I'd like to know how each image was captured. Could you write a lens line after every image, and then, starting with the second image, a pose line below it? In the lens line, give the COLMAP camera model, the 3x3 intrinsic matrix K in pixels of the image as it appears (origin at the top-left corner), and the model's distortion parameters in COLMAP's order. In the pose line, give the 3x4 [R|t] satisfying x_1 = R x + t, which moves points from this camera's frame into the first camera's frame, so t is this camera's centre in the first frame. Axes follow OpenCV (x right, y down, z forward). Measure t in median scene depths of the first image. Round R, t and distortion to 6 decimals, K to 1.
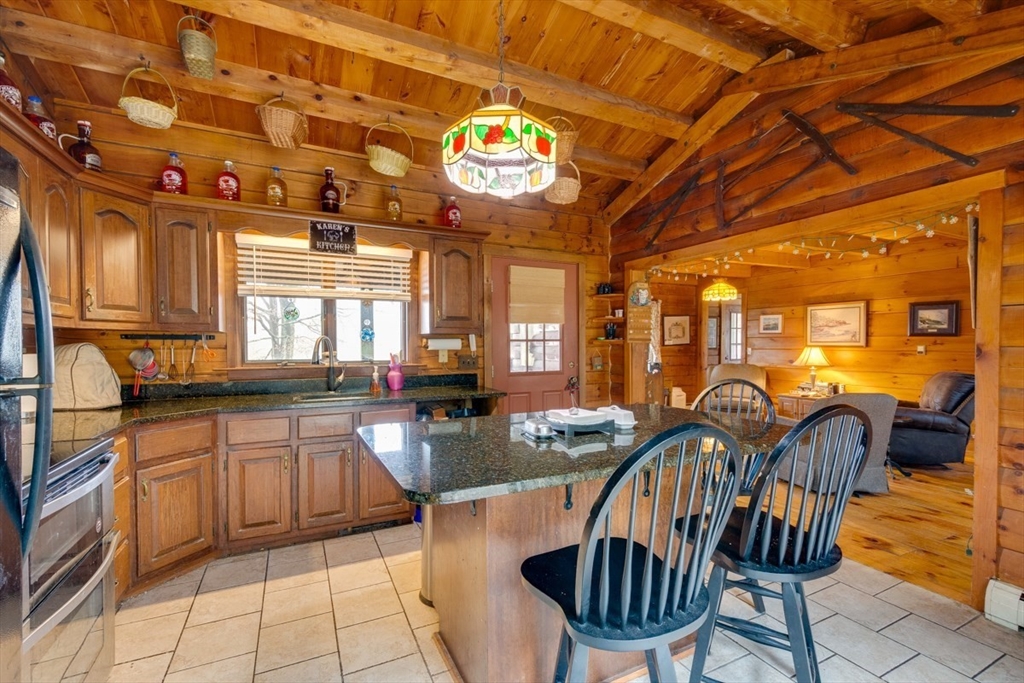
lens RADIAL K [[450.0, 0, 514.0], [0, 450.0, 346.5], [0, 0, 1]] dist [0.004012, -0.001115]
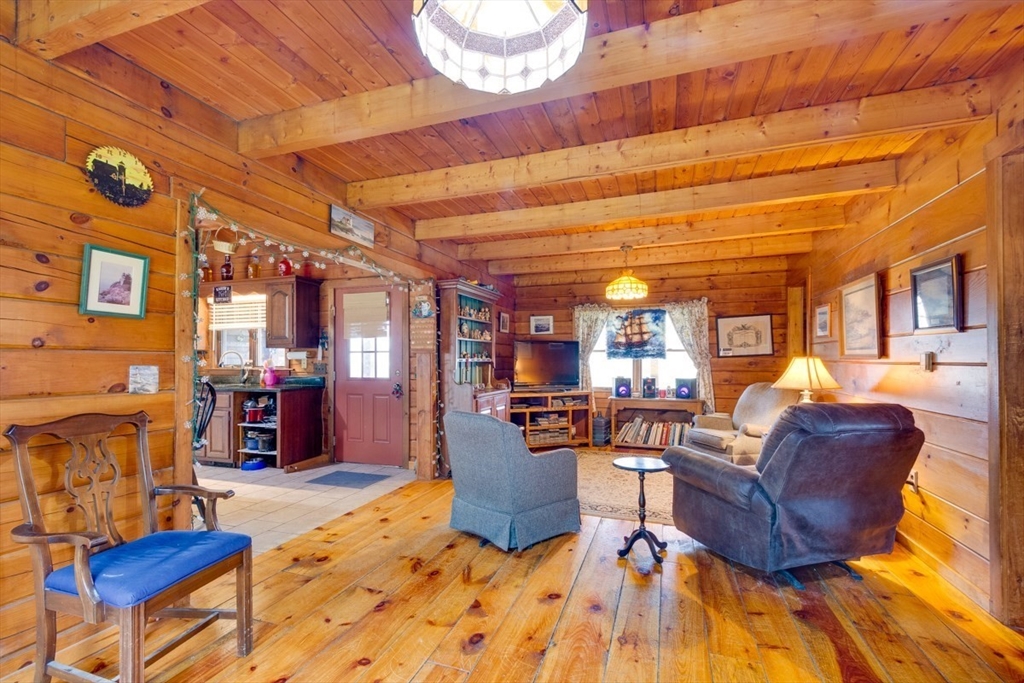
lens RADIAL K [[450.0, 0, 511.2], [0, 450.0, 350.1], [0, 0, 1]] dist [0.004012, -0.001115]
pose [[0.704393, -0.014284, -0.709666, 1.207232], [-0.001789, 0.999759, -0.021899, 0.007713], [0.709808, 0.016695, 0.704198, 0.421449]]
